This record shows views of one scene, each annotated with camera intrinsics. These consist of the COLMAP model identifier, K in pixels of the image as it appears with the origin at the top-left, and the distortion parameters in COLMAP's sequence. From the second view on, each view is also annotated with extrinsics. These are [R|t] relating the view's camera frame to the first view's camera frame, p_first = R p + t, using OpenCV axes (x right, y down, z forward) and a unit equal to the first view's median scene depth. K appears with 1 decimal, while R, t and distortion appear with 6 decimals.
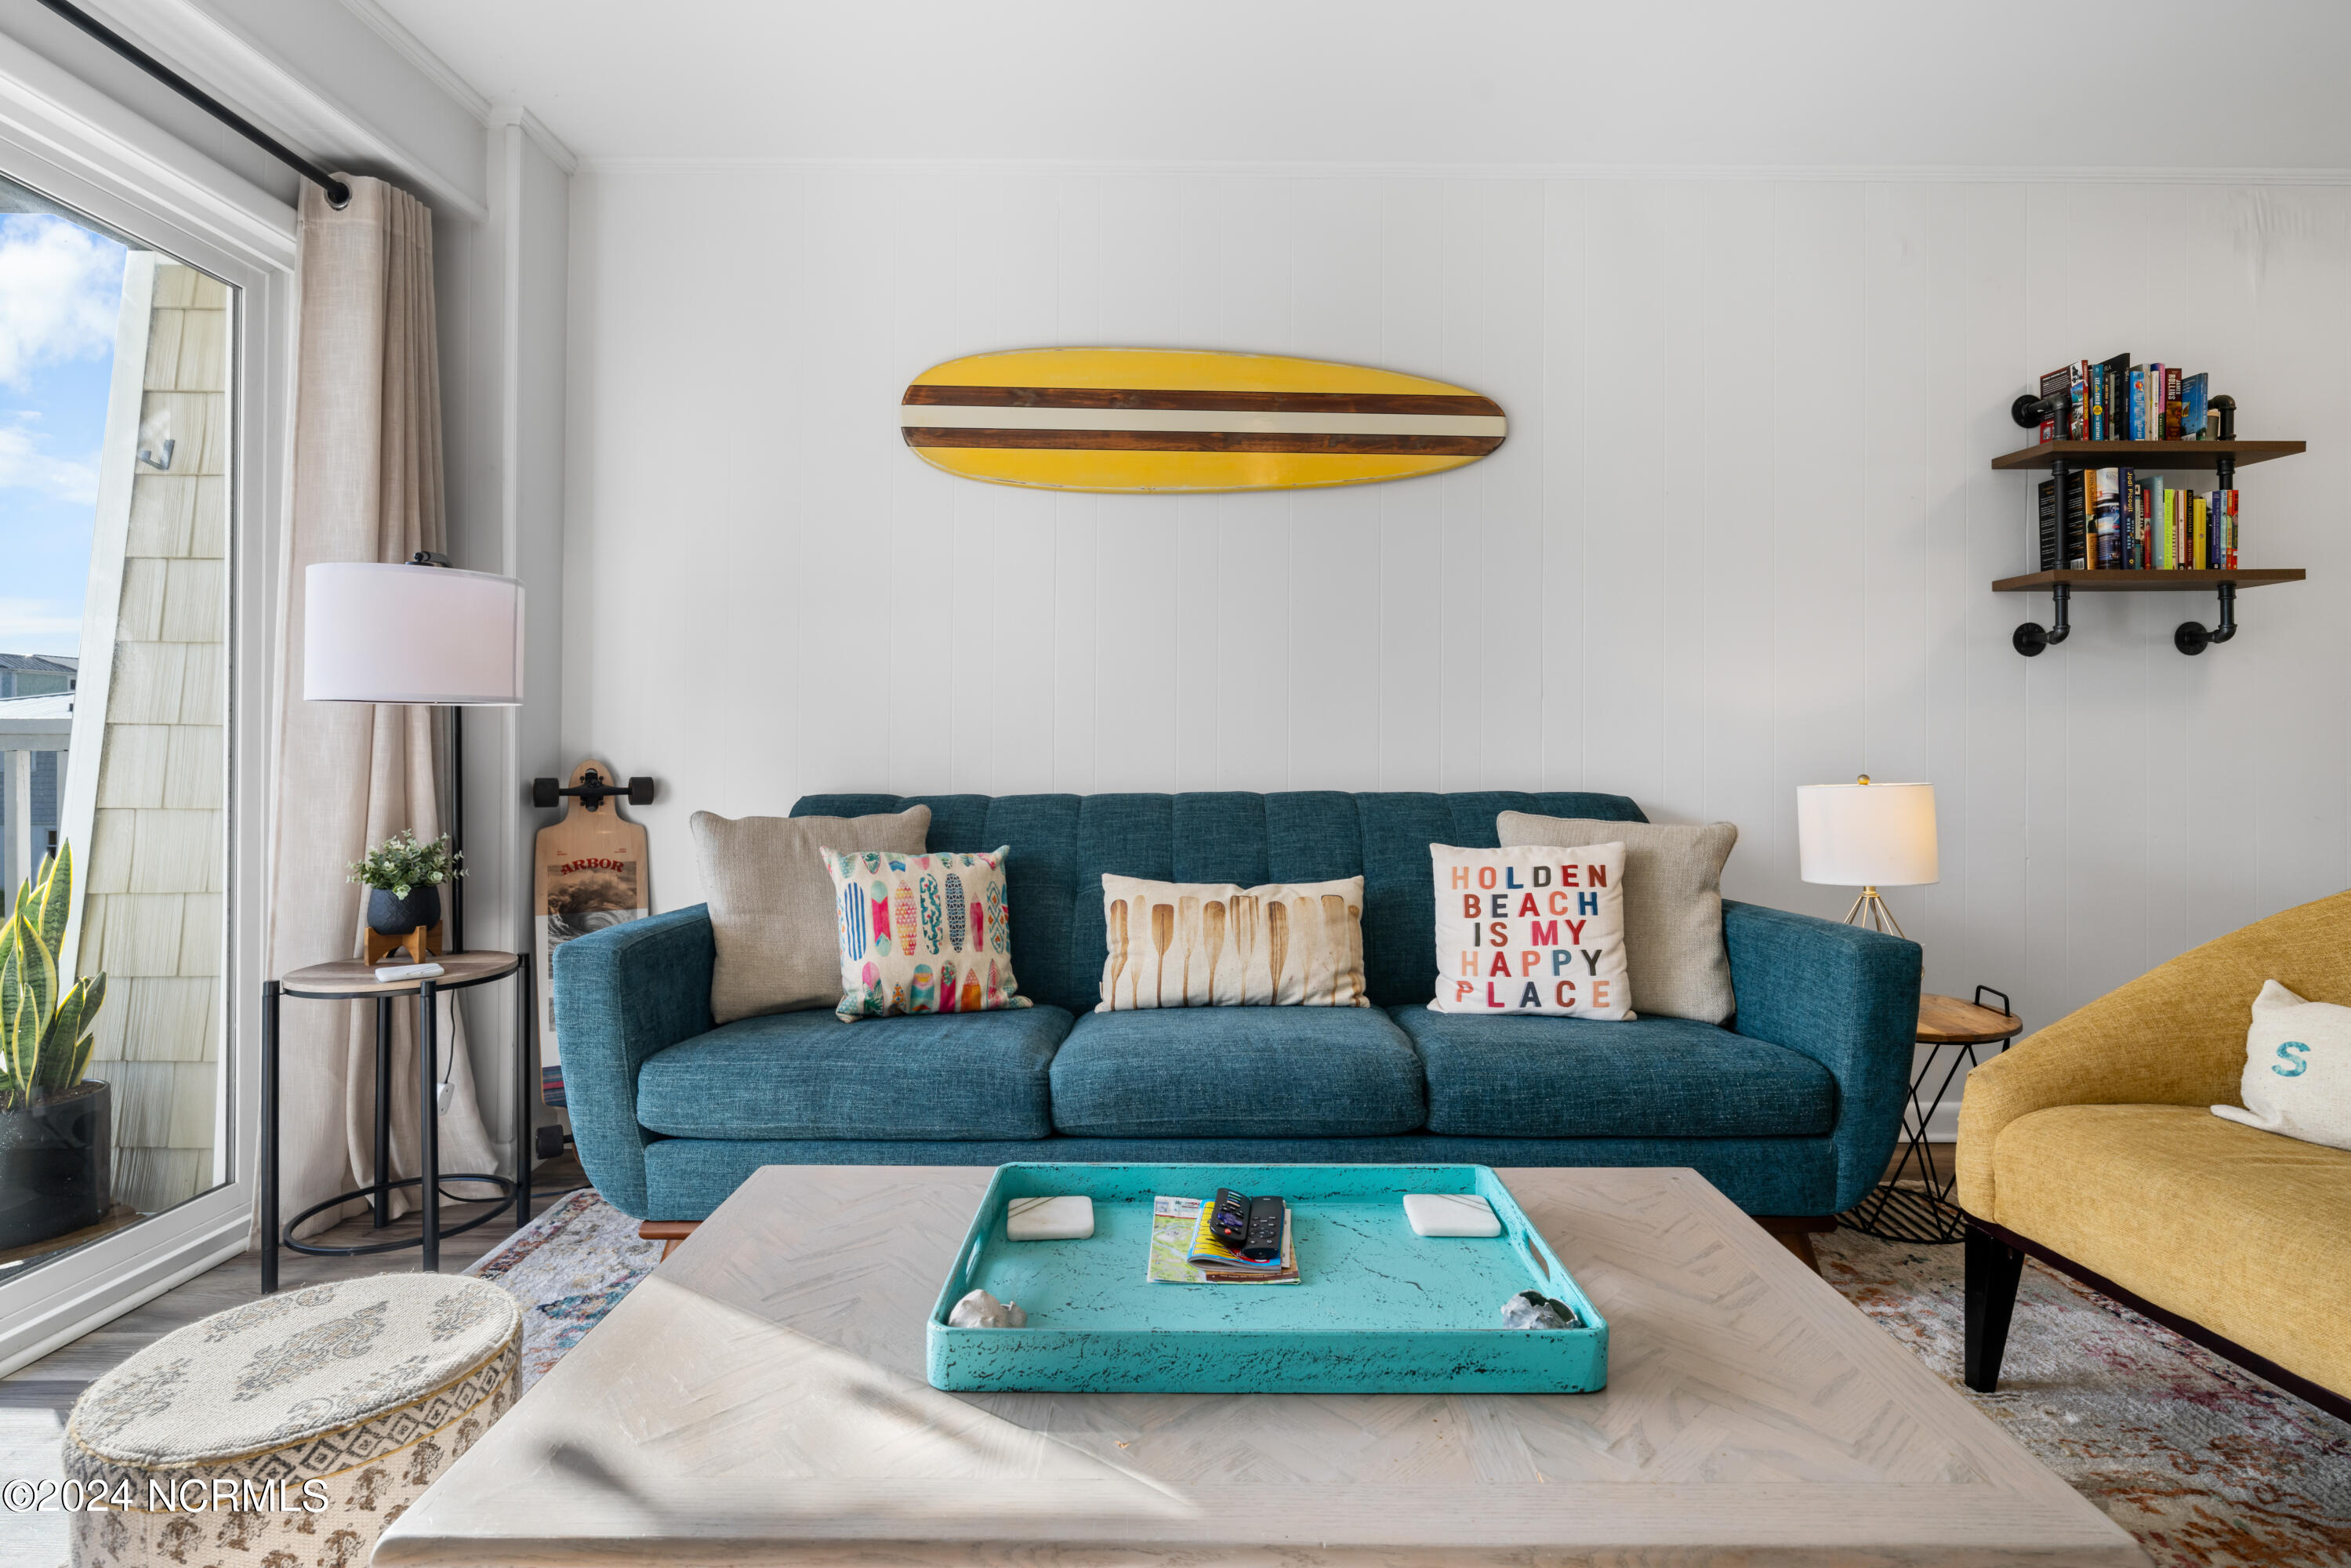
lens RADIAL K [[1165.0, 0, 1198.6], [0, 1165.0, 735.3], [0, 0, 1]] dist [0.001760, -0.000811]
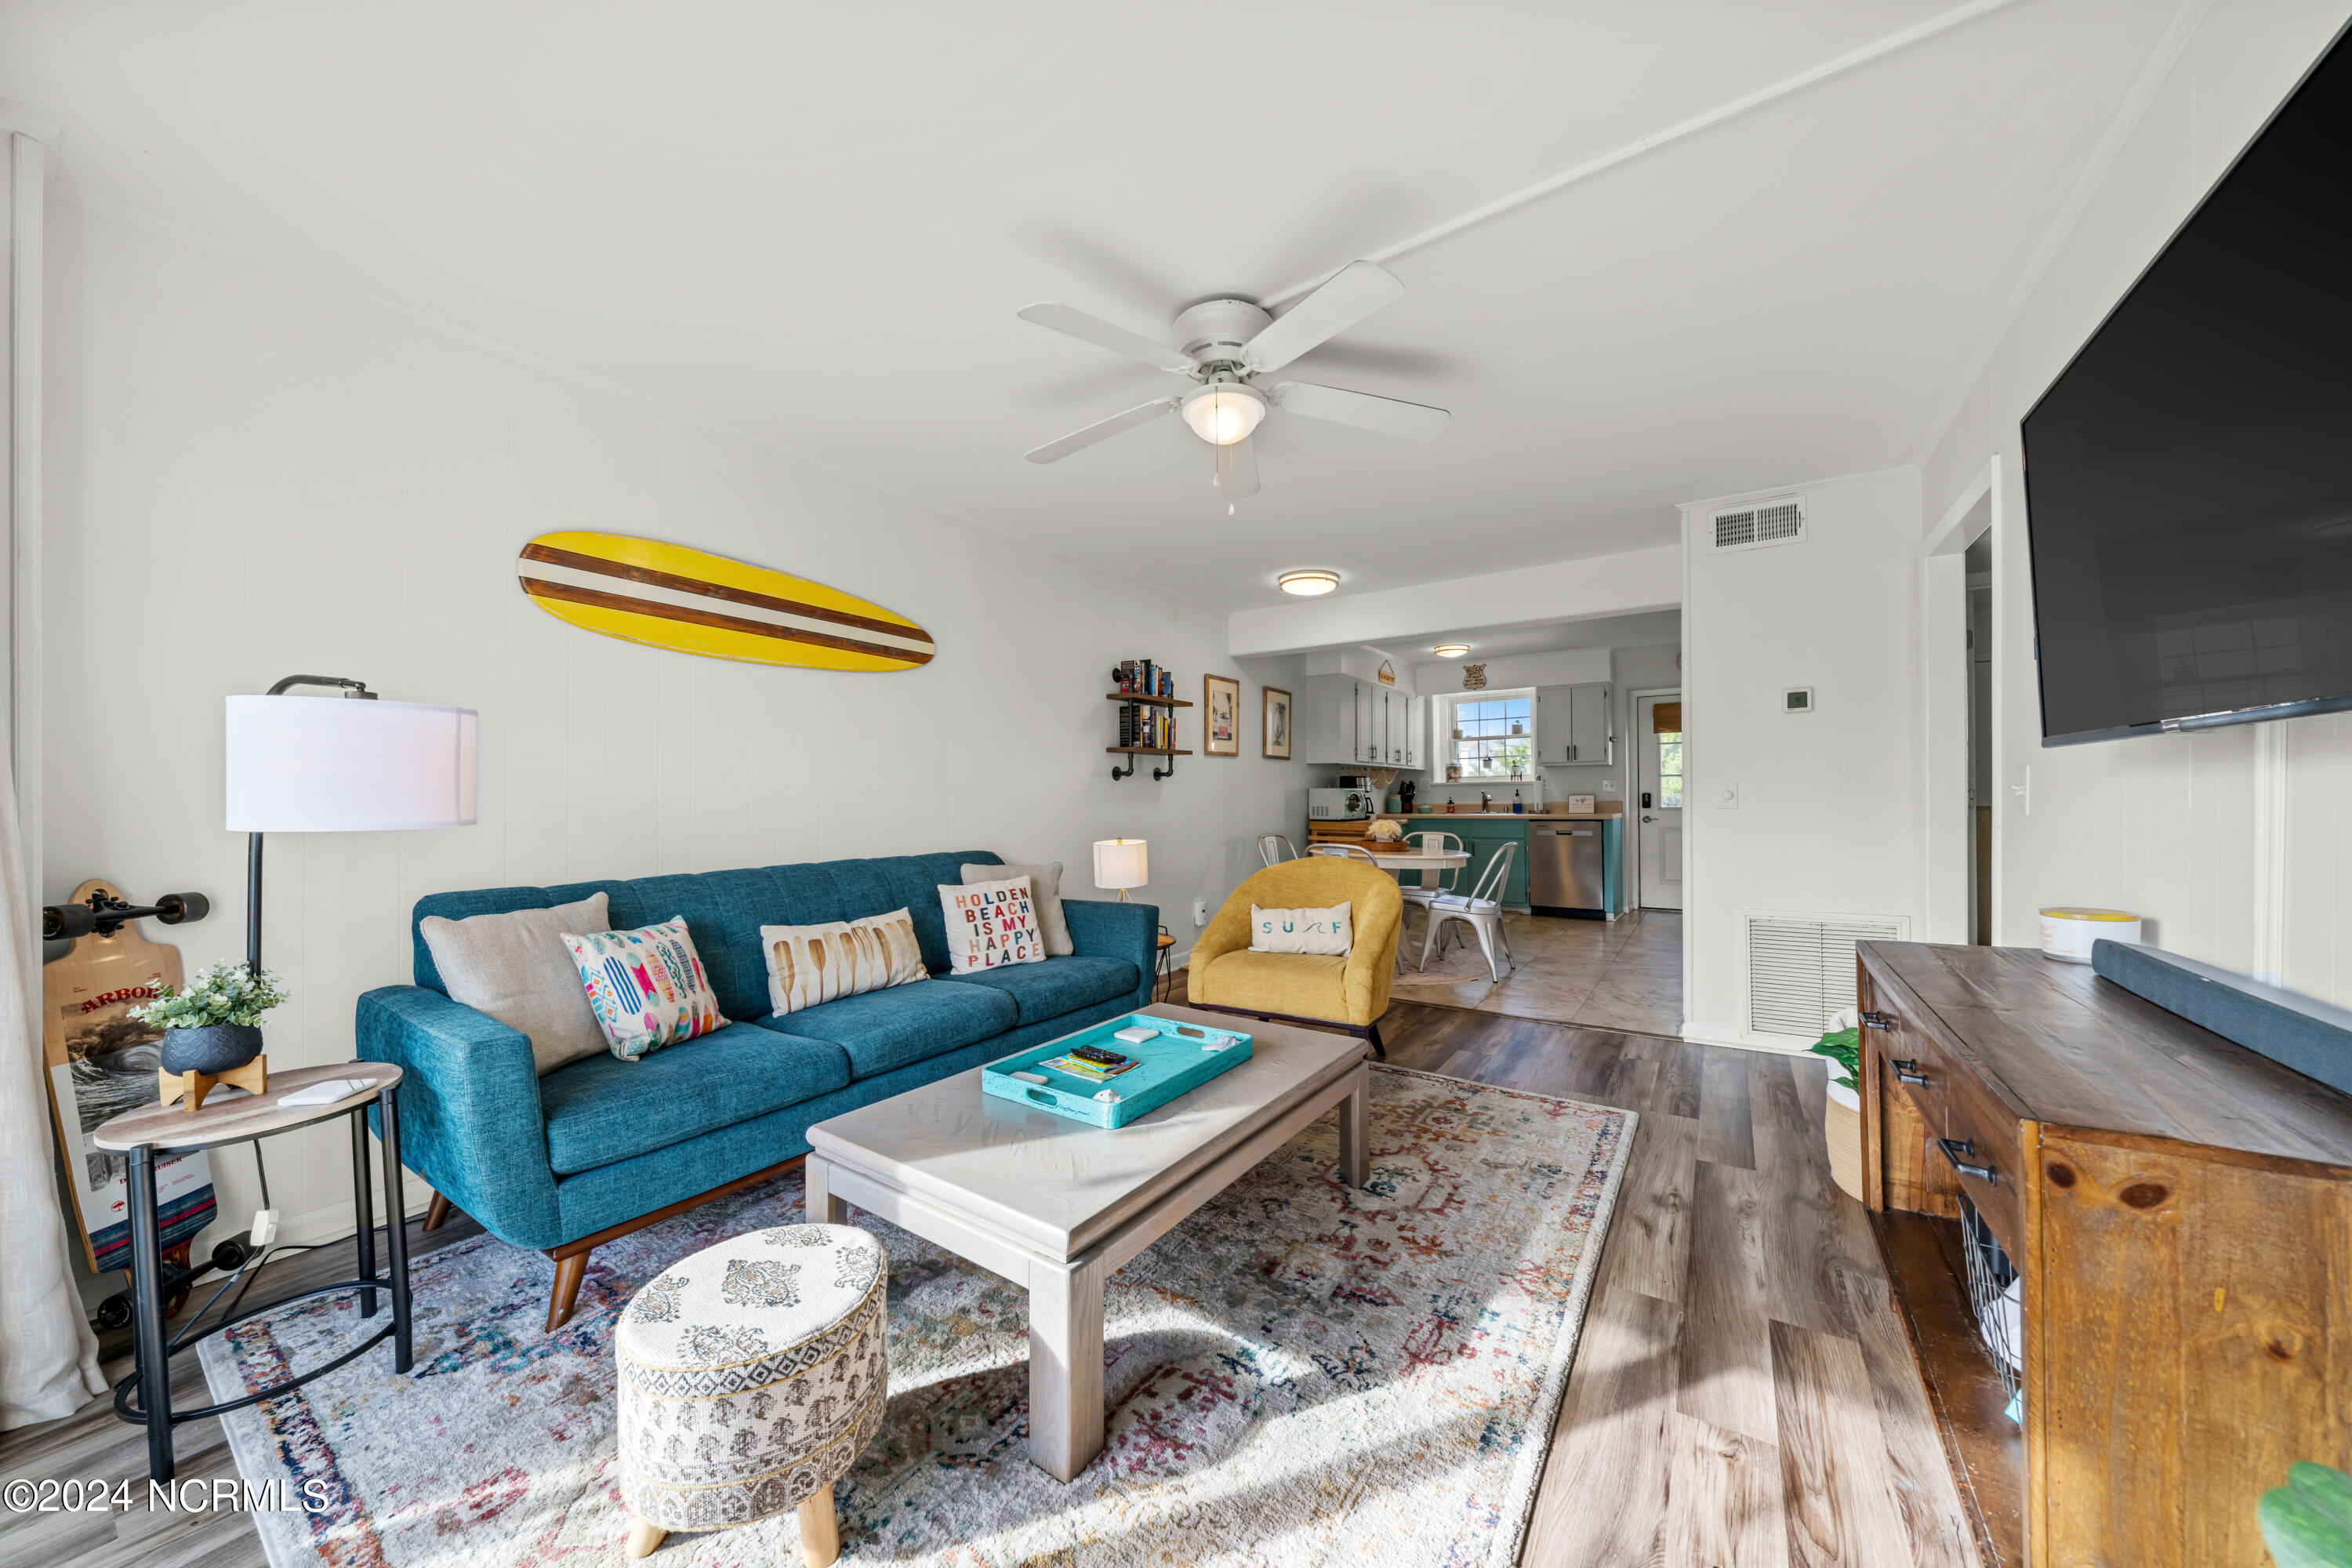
lens RADIAL K [[801.2, 0, 1179.9], [0, 801.2, 793.2], [0, 0, 1]] dist [0.000722, -0.000019]
pose [[0.572640, 0.000335, 0.819807, -0.628095], [-0.005342, 0.999980, 0.003323, -0.058070], [-0.819789, -0.006282, 0.572631, -0.023006]]
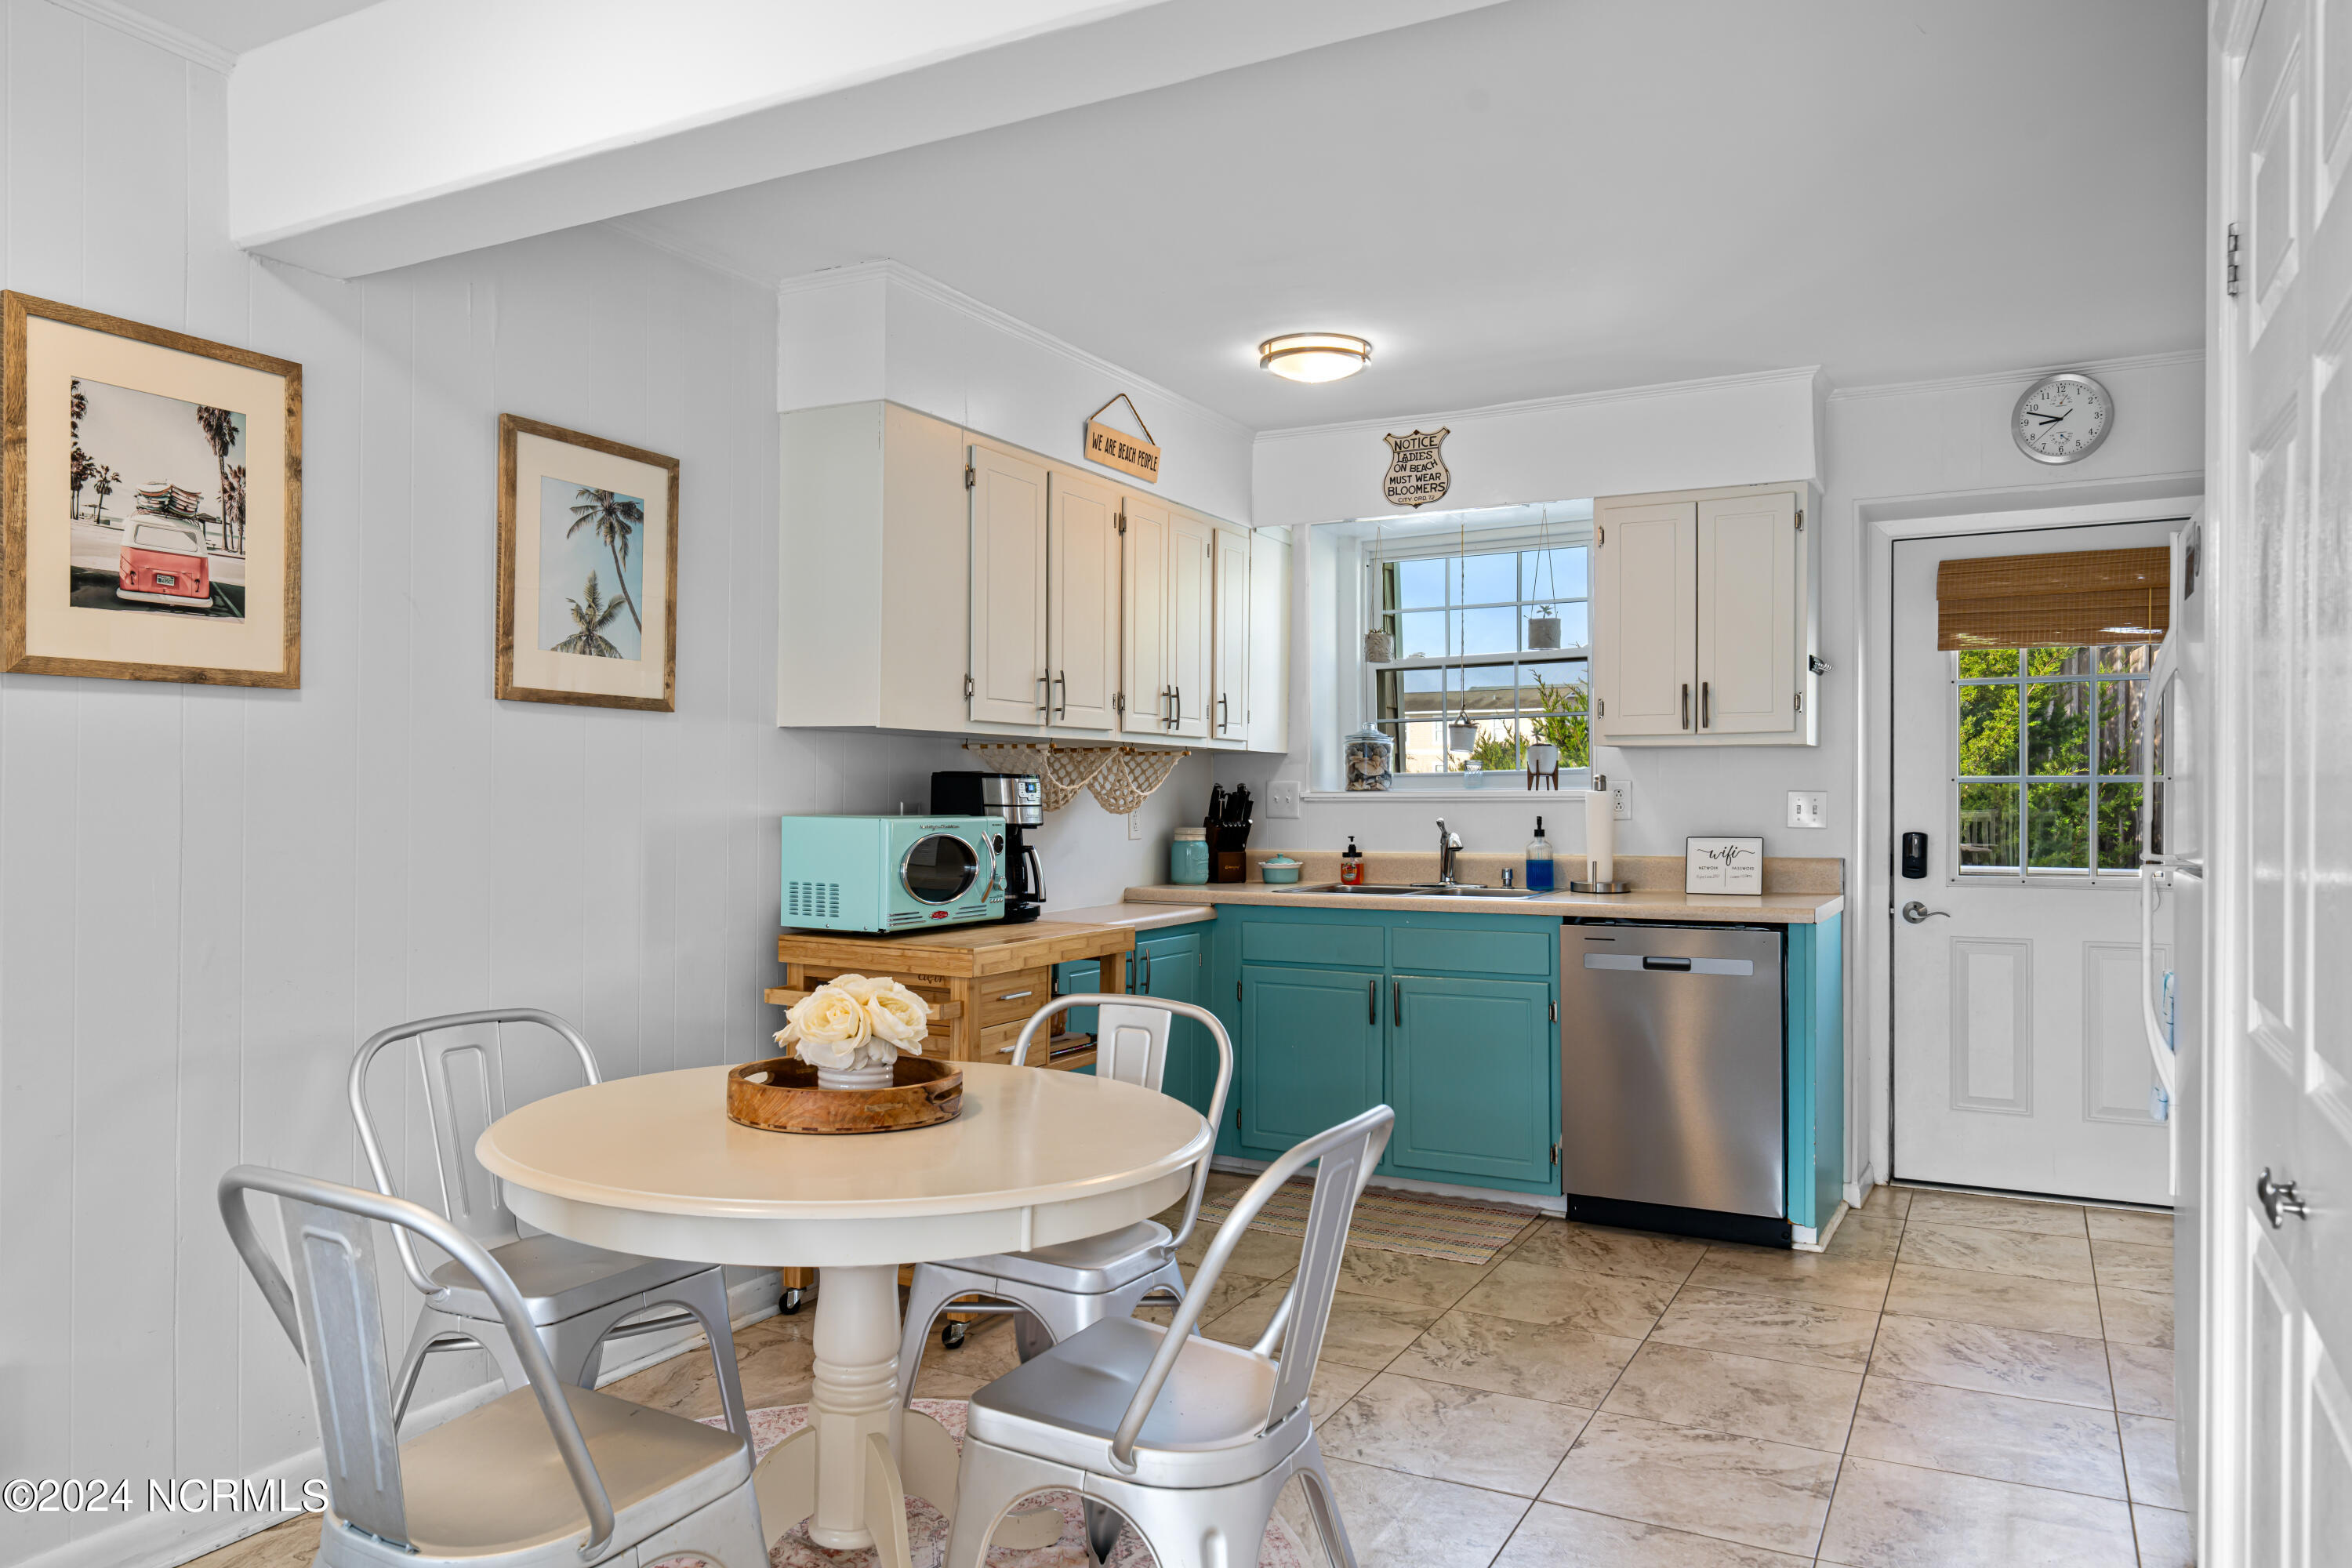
lens RADIAL K [[1582.6, 0, 1173.3], [0, 1582.6, 790.7], [0, 0, 1]] dist [0.001778, 0.000732]
pose [[0.474410, 0.004599, 0.880292, 0.647053], [-0.016022, 0.999866, 0.003411, -0.100902], [-0.880158, -0.015723, 0.474420, 0.137692]]
